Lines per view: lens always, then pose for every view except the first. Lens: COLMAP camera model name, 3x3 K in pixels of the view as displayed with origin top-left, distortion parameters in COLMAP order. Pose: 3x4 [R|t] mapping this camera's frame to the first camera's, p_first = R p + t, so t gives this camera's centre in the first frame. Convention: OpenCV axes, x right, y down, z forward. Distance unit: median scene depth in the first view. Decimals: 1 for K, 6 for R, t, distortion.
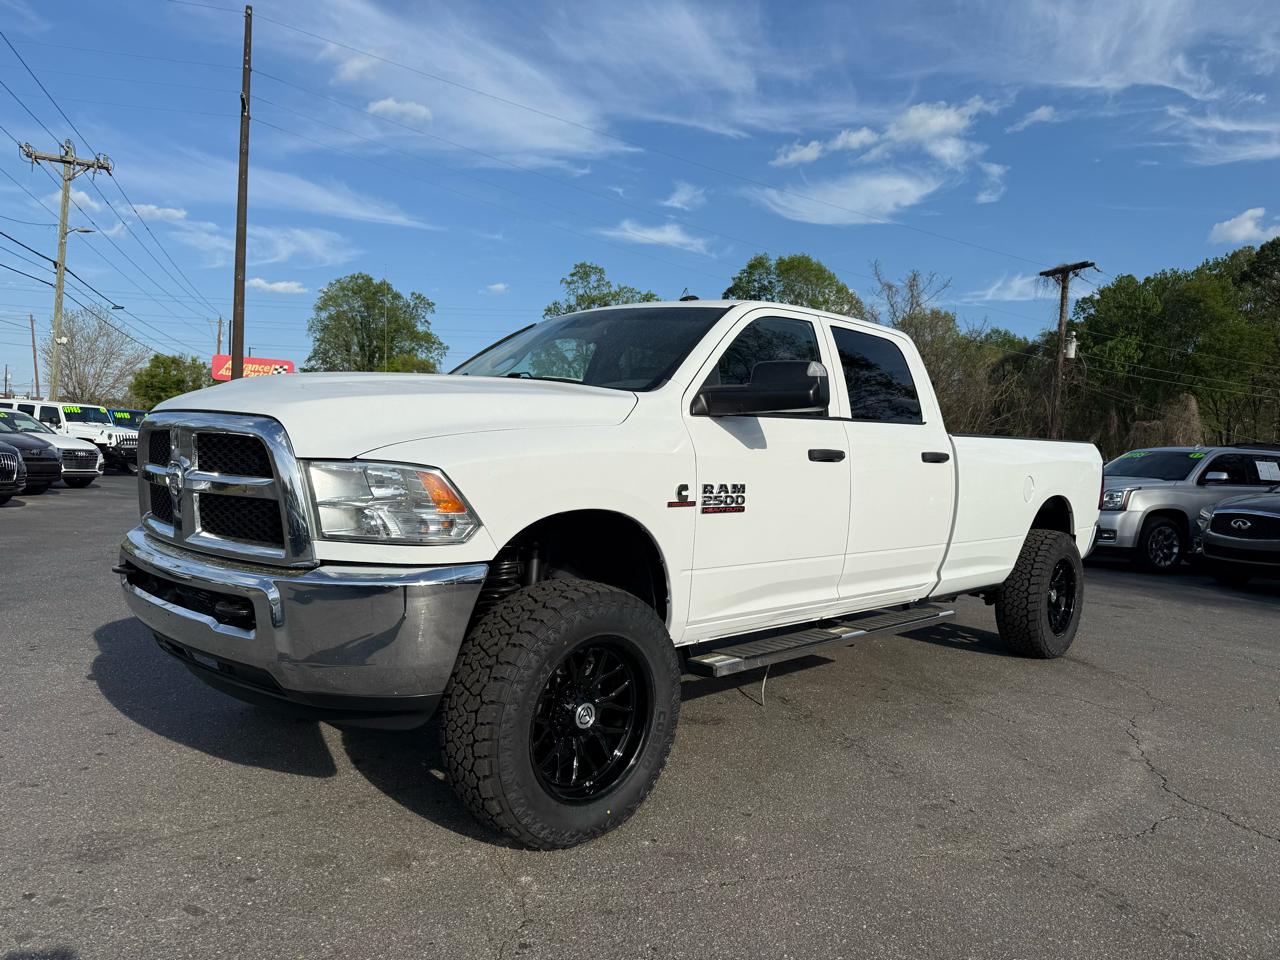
lens RADIAL K [[919.5, 0, 643.9], [0, 919.5, 491.8], [0, 0, 1]] dist [0.078140, -0.113251]
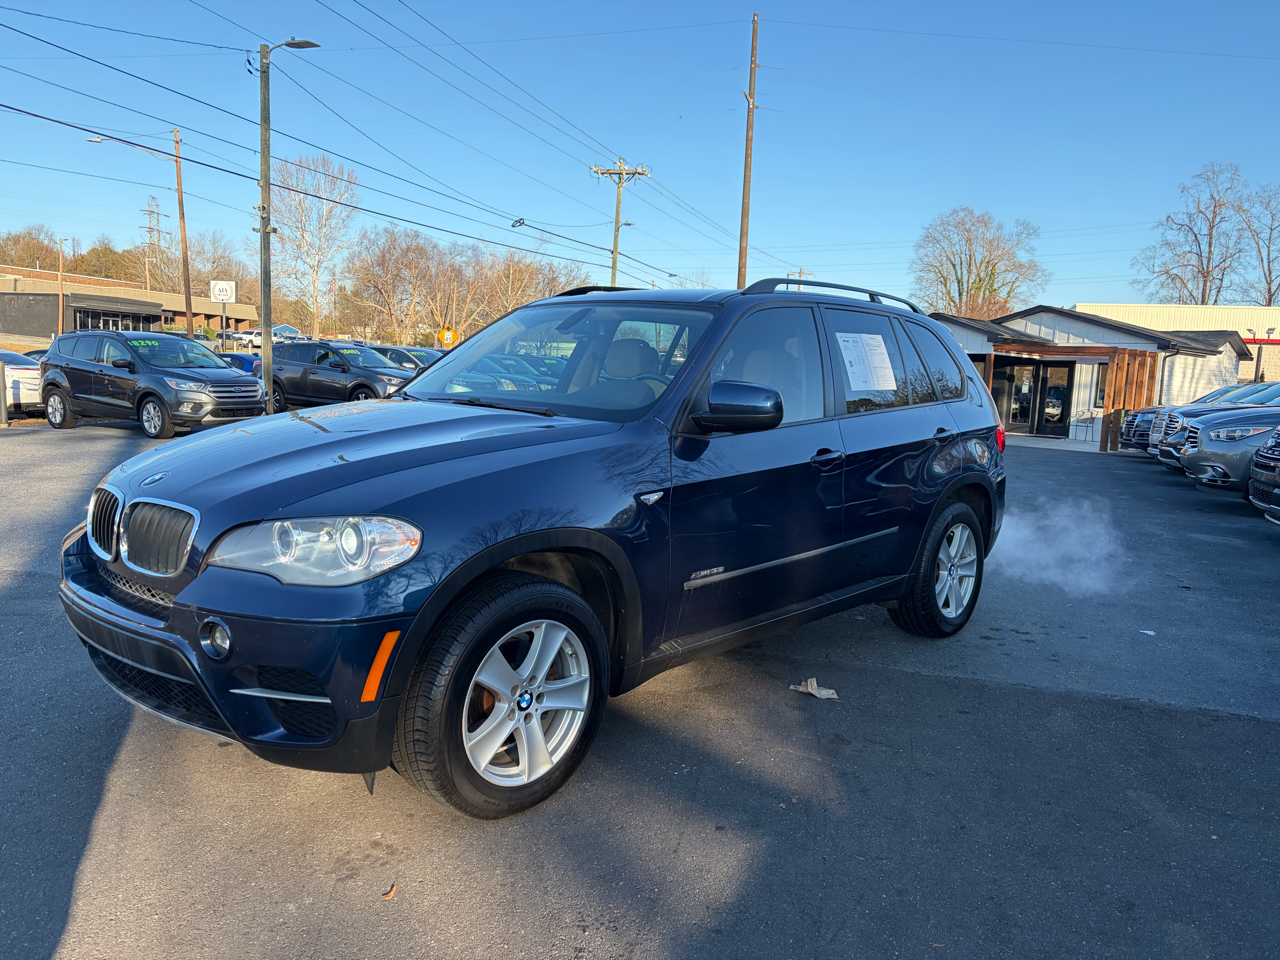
lens RADIAL K [[983.8, 0, 648.1], [0, 983.8, 486.4], [0, 0, 1]] dist [0.040650, -0.020018]
pose [[0.806769, 0.061323, -0.587676, 0.123835], [-0.031850, 0.997667, 0.060381, 0.006993], [0.590008, -0.029996, 0.806840, -0.068513]]
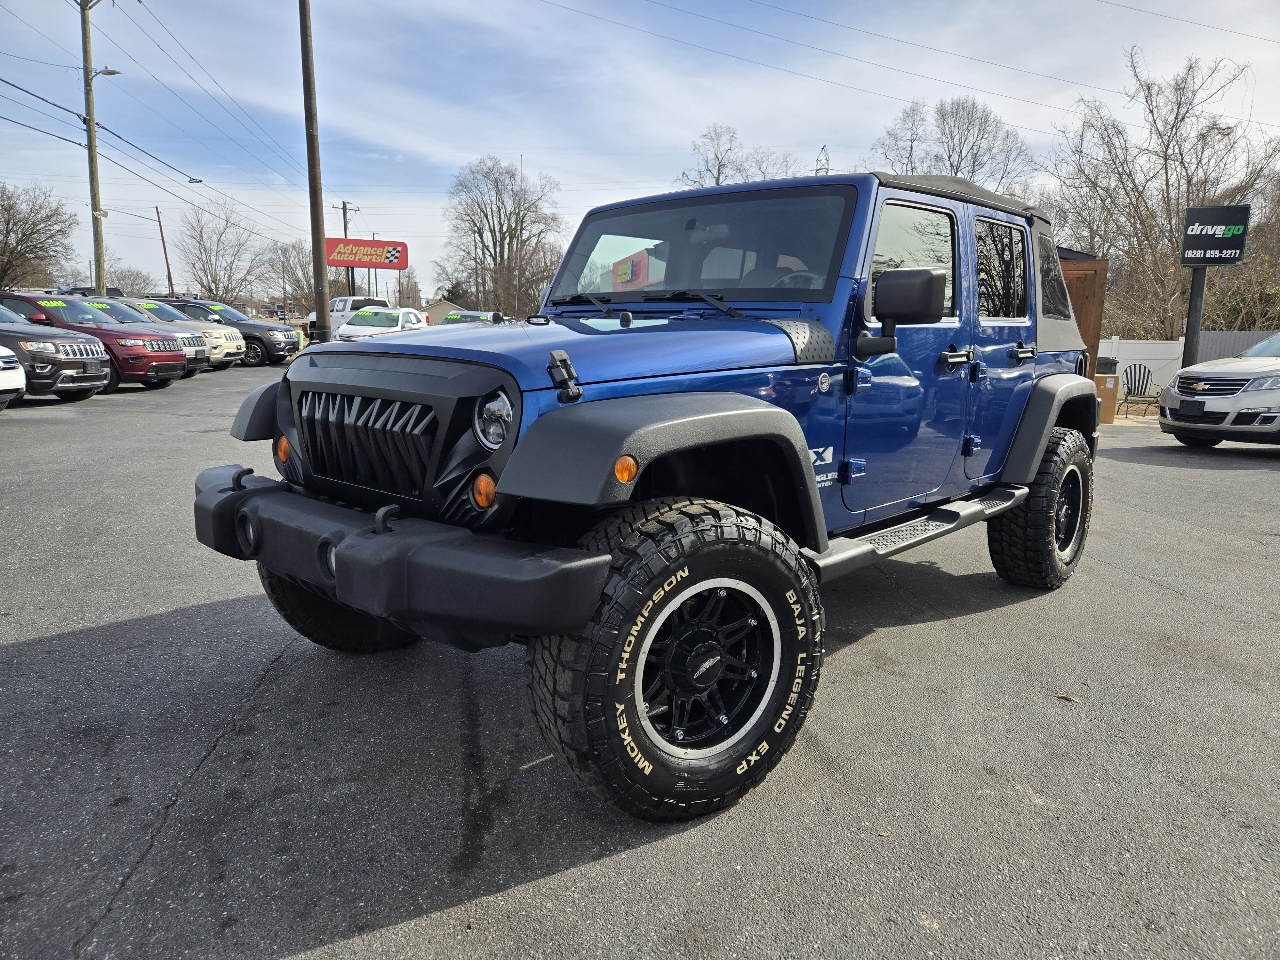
lens RADIAL K [[875.3, 0, 640.0], [0, 875.3, 480.0], [0, 0, 1]] dist [0.106857, -0.086700]
pose [[0.989205, -0.000372, -0.146535, -0.010613], [0.018251, 0.992523, 0.120685, -0.005000], [0.145395, -0.122057, 0.981816, 0.102158]]
